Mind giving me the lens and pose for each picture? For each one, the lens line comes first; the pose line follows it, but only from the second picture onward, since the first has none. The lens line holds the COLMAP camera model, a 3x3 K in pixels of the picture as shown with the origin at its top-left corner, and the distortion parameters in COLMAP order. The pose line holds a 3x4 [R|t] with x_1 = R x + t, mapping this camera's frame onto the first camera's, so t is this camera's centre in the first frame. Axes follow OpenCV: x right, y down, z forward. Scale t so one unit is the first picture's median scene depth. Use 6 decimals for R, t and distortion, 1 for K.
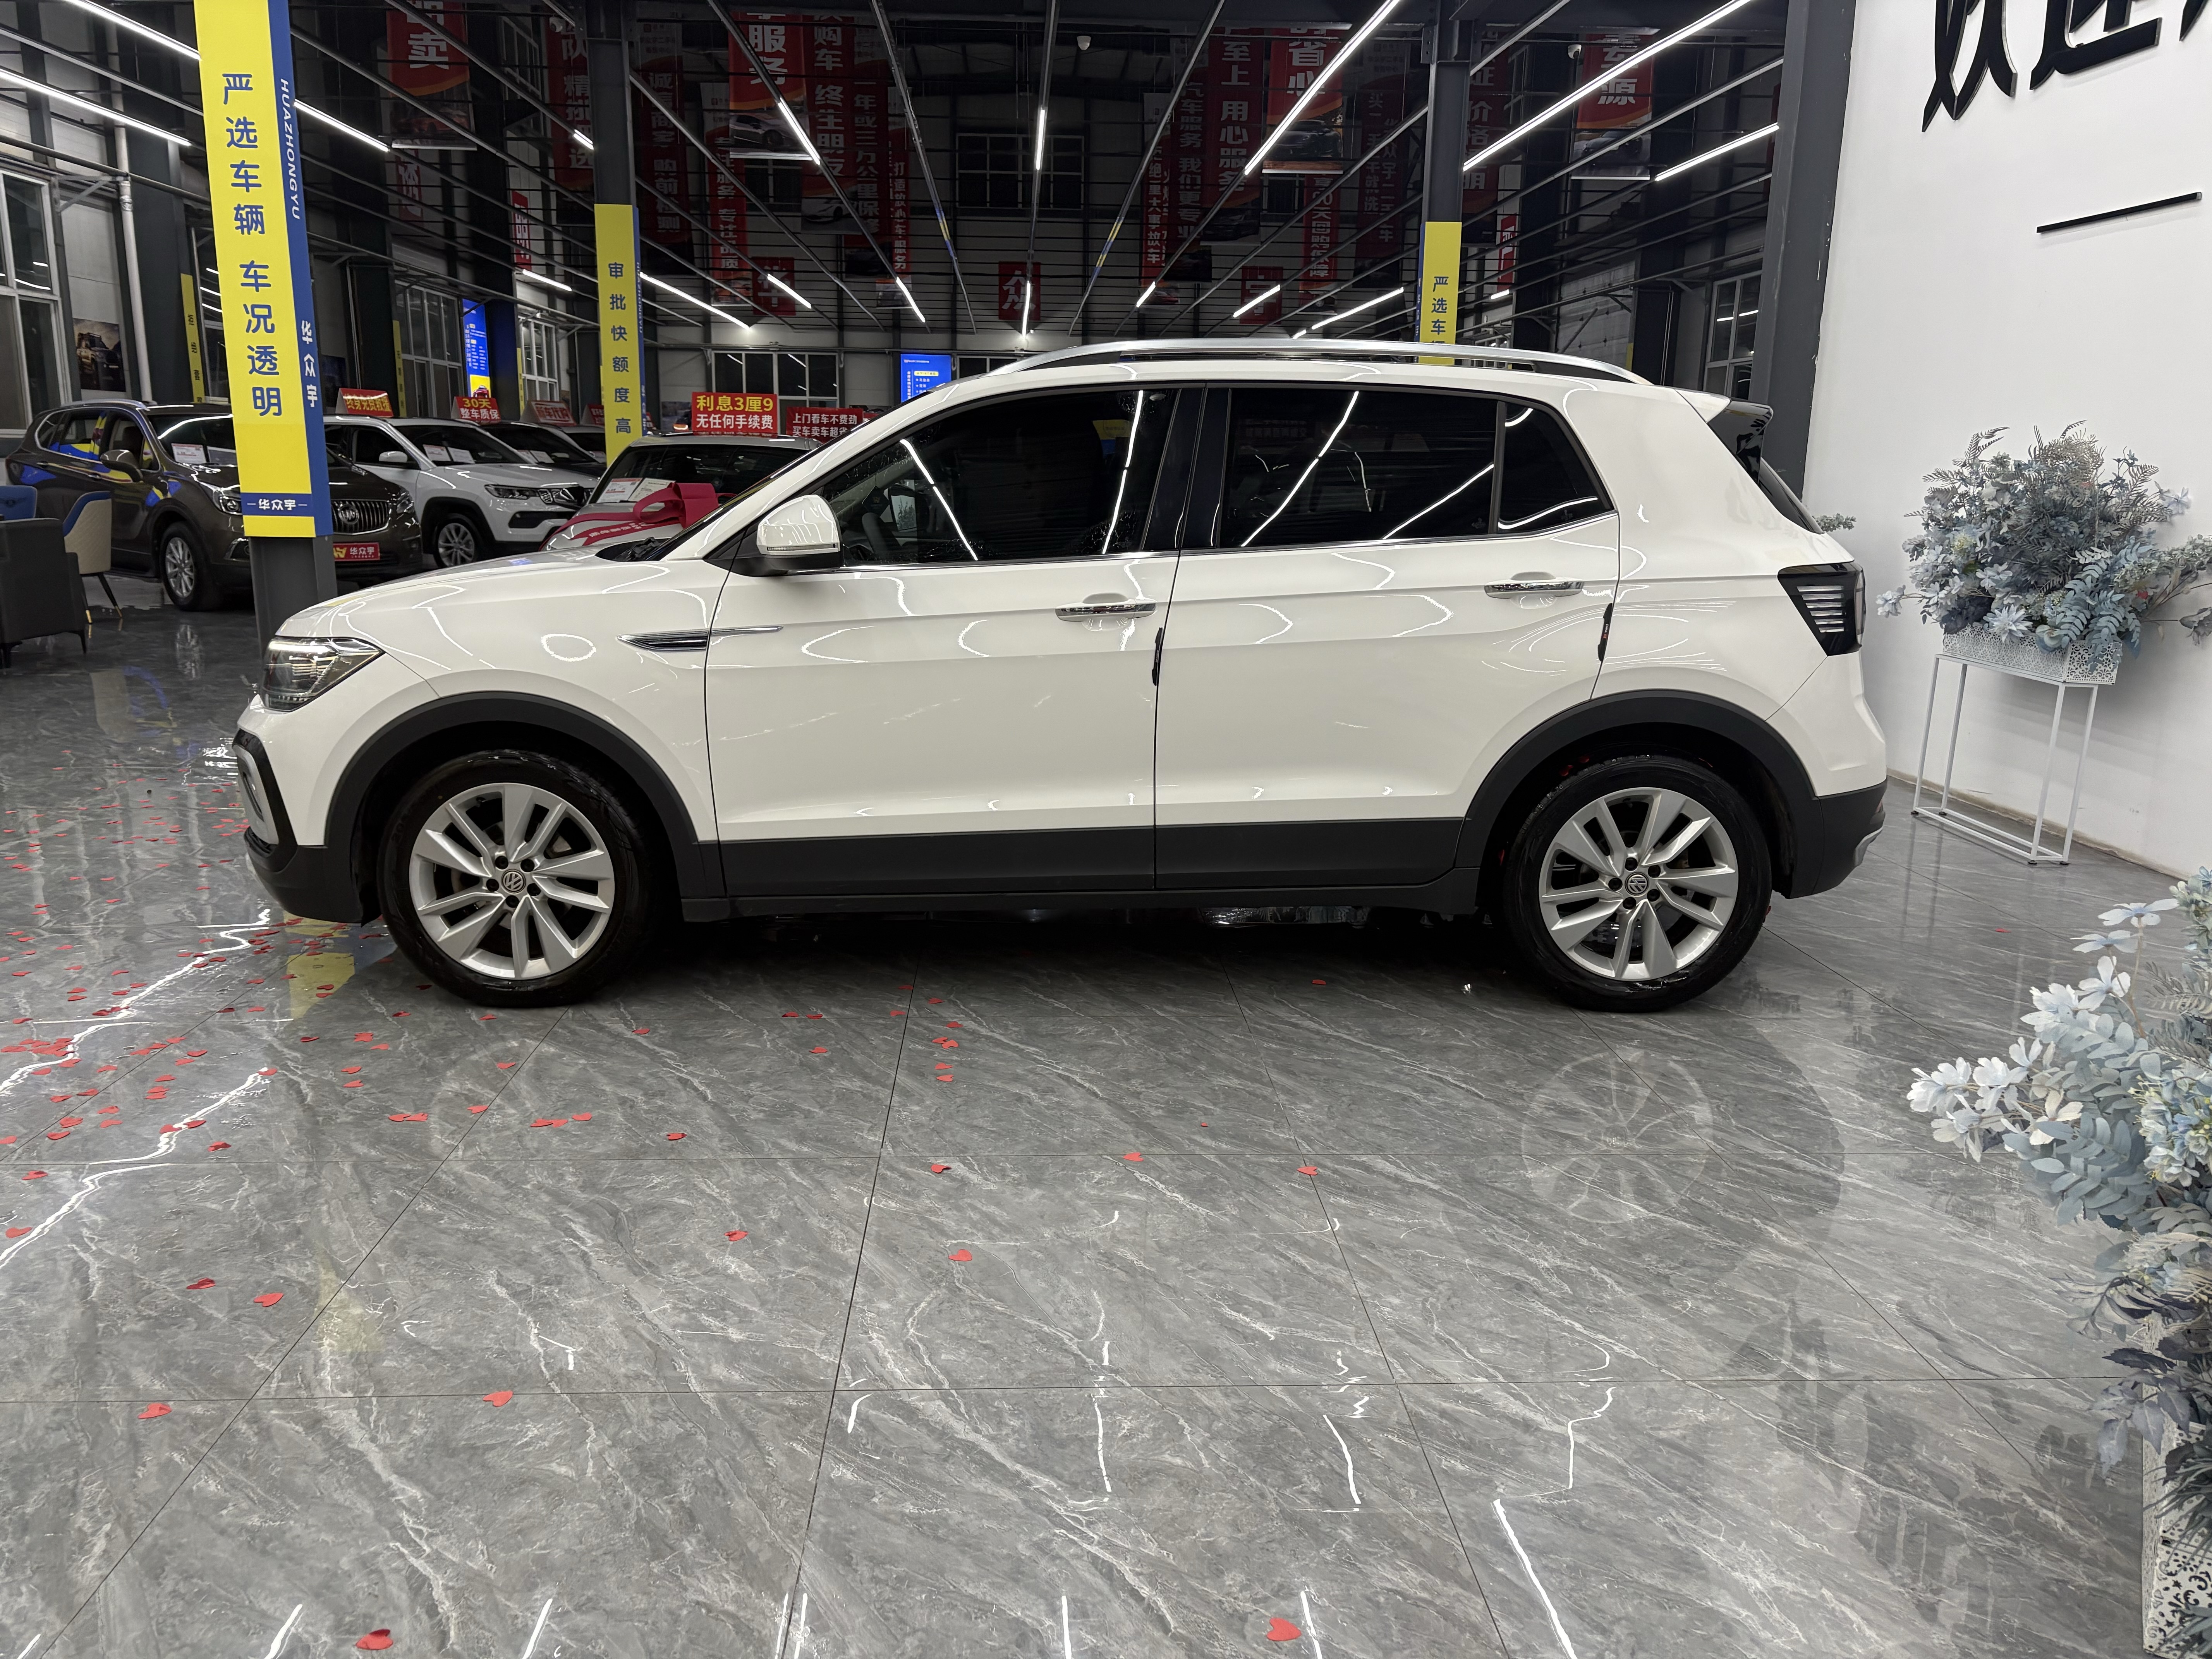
lens RADIAL K [[1673.2, 0, 1090.6], [0, 1673.2, 814.6], [0, 0, 1]] dist [0.039898, -0.037420]
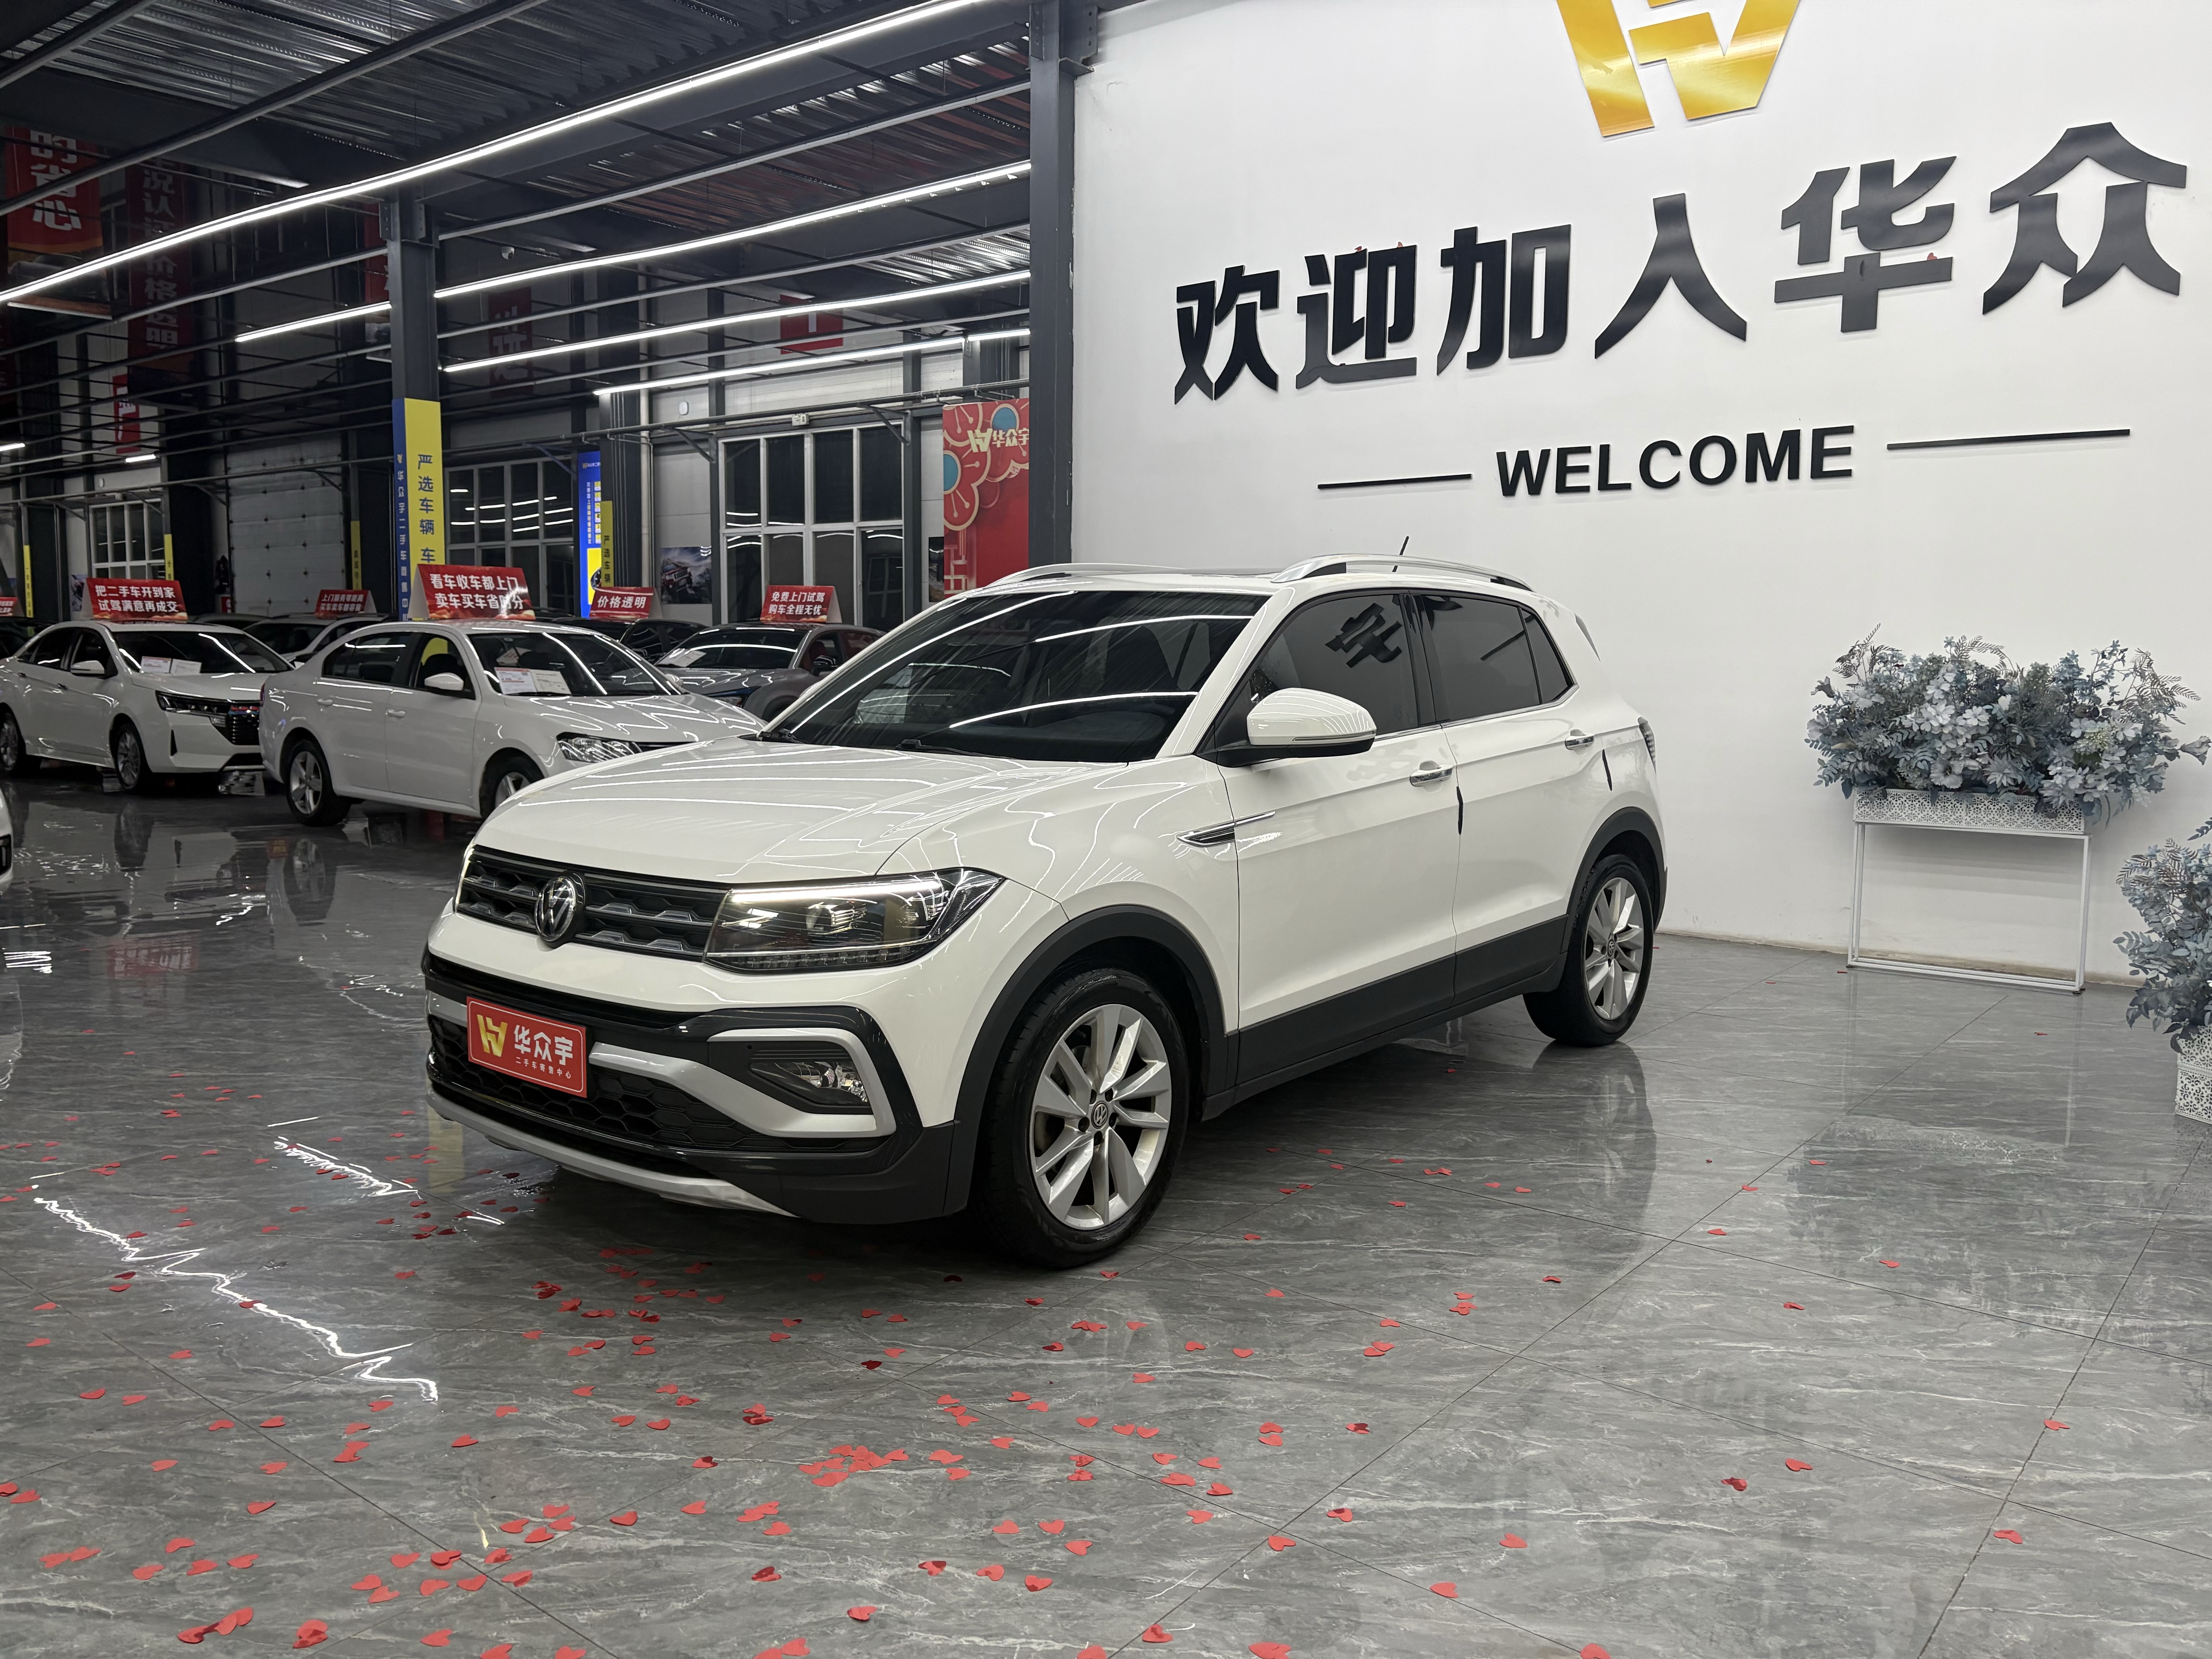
lens RADIAL K [[1673.2, 0, 1082.1], [0, 1673.2, 810.3], [0, 0, 1]] dist [0.039898, -0.037420]
pose [[0.665590, -0.078339, 0.742195, -0.274974], [0.155461, 0.987214, -0.035214, -0.025274], [-0.729947, 0.138821, 0.669258, 0.104184]]
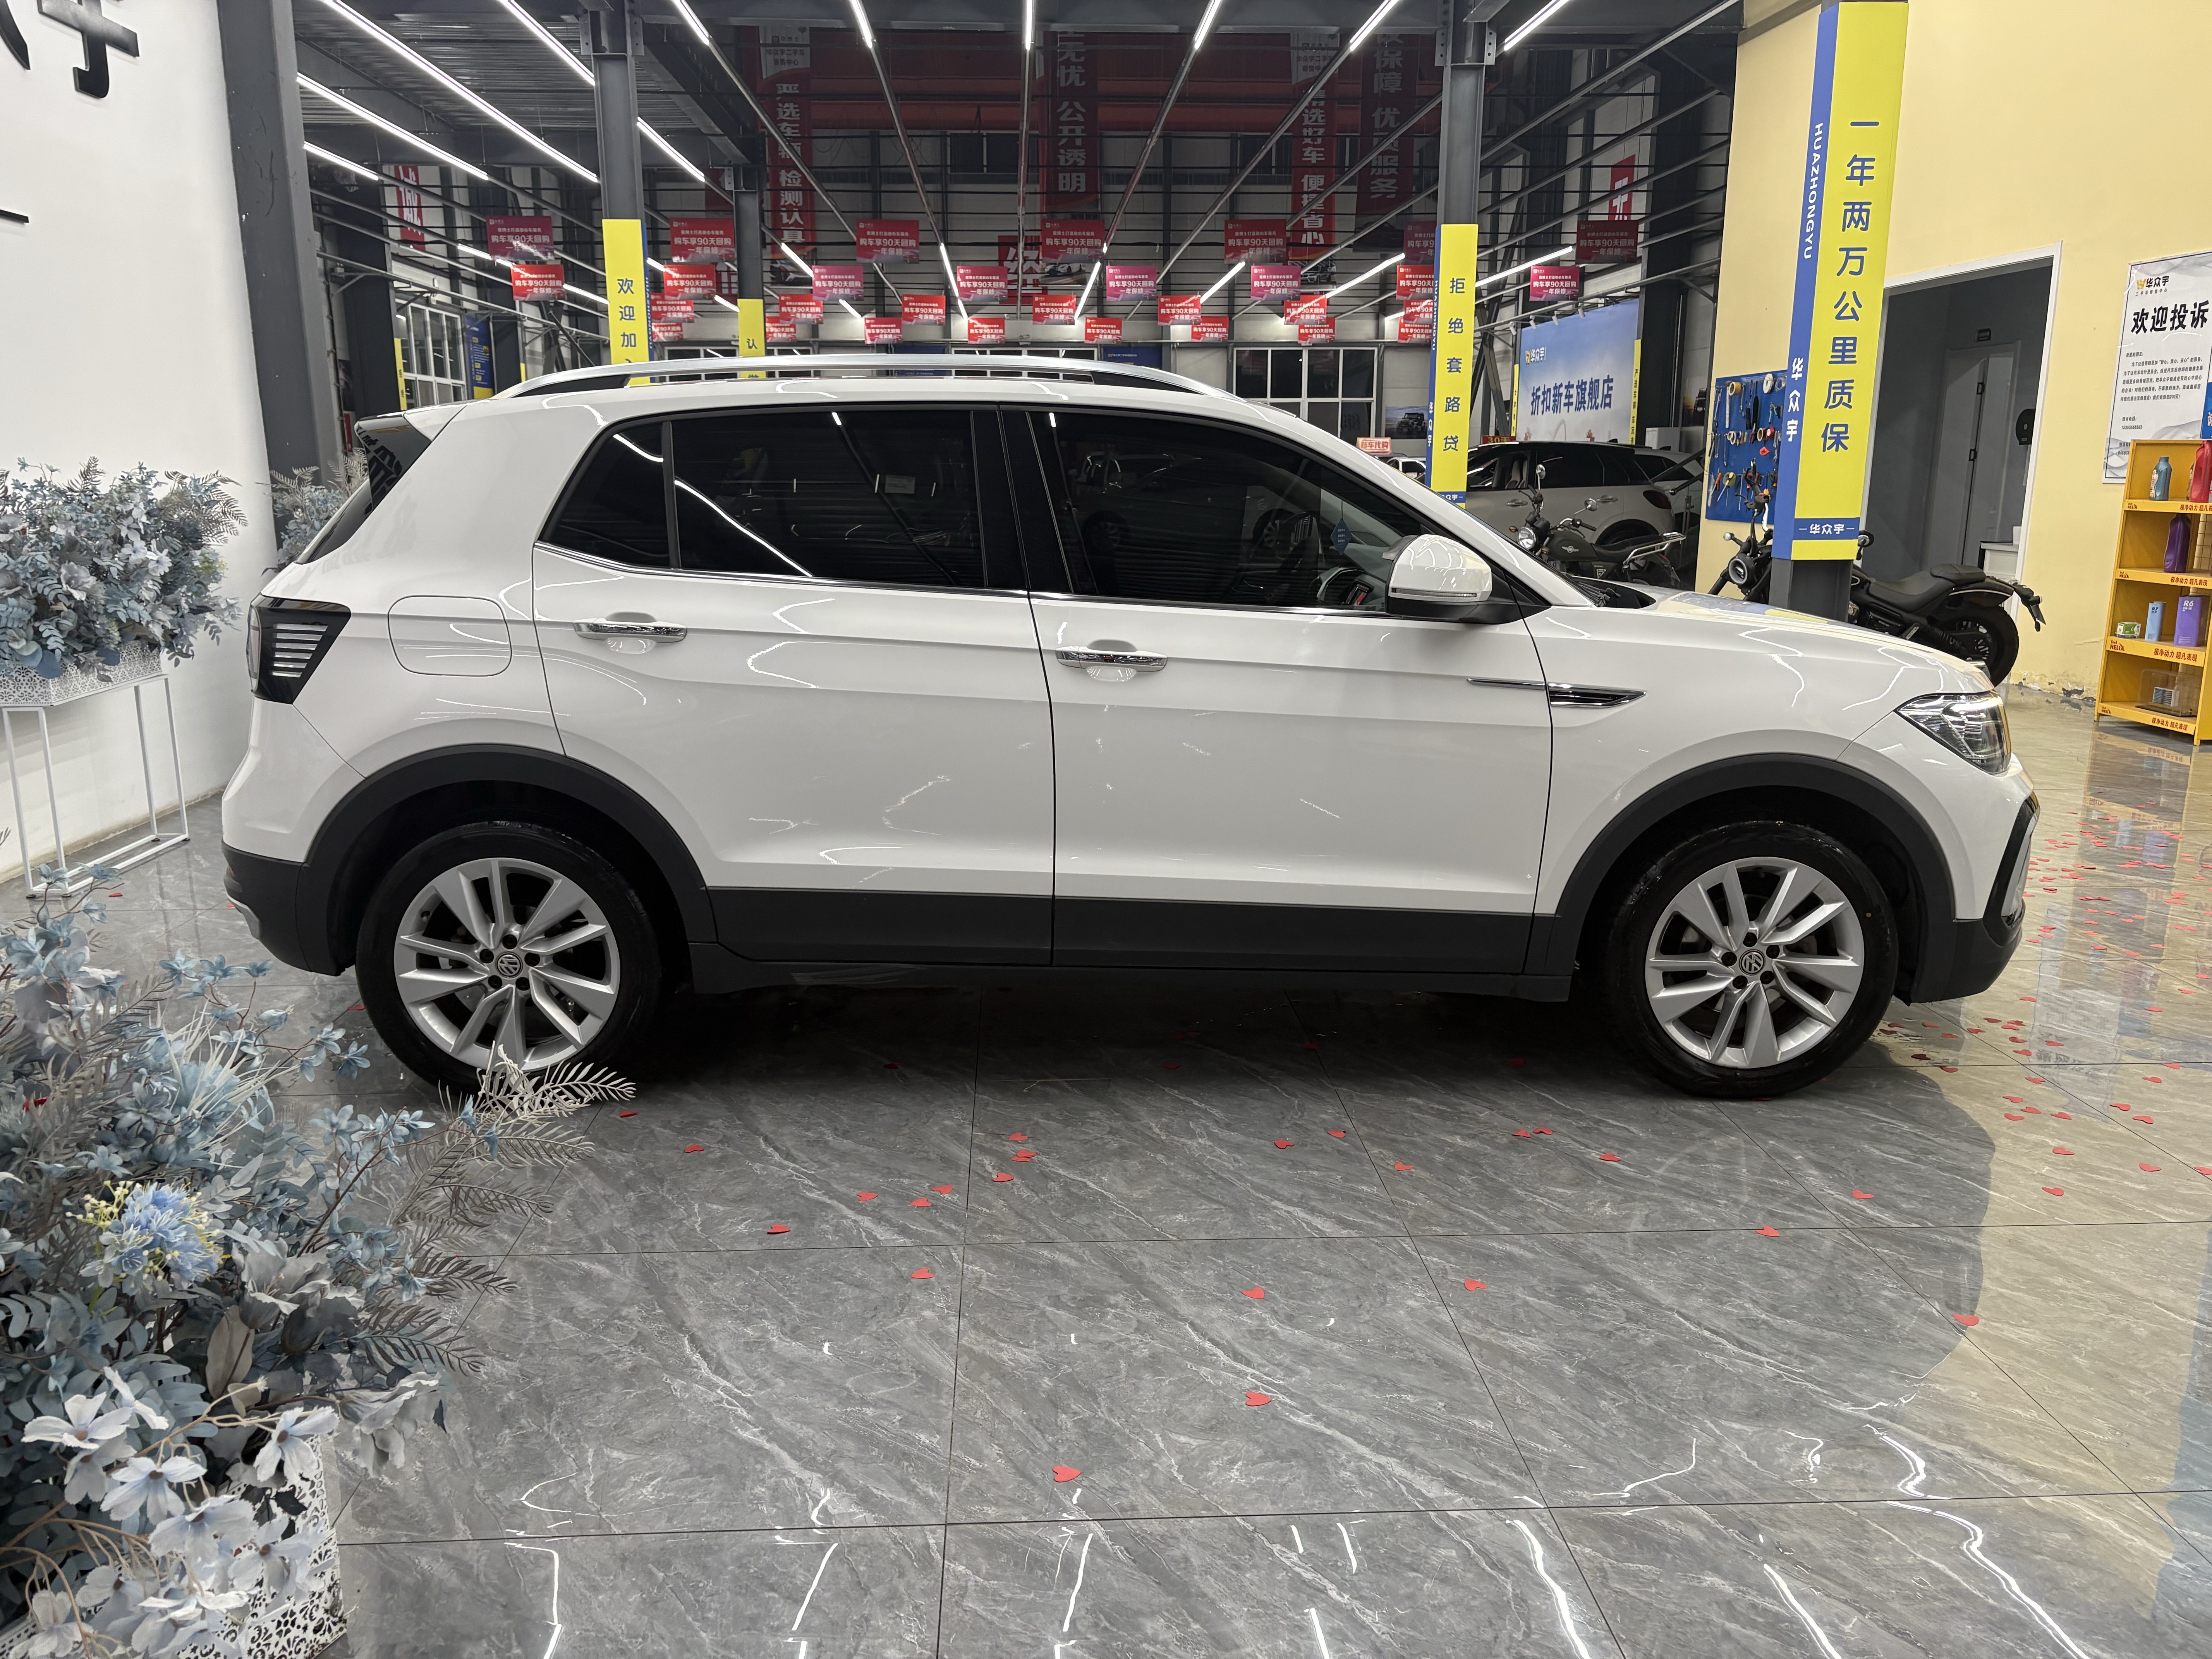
lens RADIAL K [[1673.2, 0, 1106.9], [0, 1673.2, 808.6], [0, 0, 1]] dist [0.039898, -0.037420]
pose [[-0.999892, -0.011150, -0.009591, 0.004605], [-0.014044, 0.917556, 0.397358, -0.132052], [0.004370, 0.397450, -0.917613, 0.607954]]
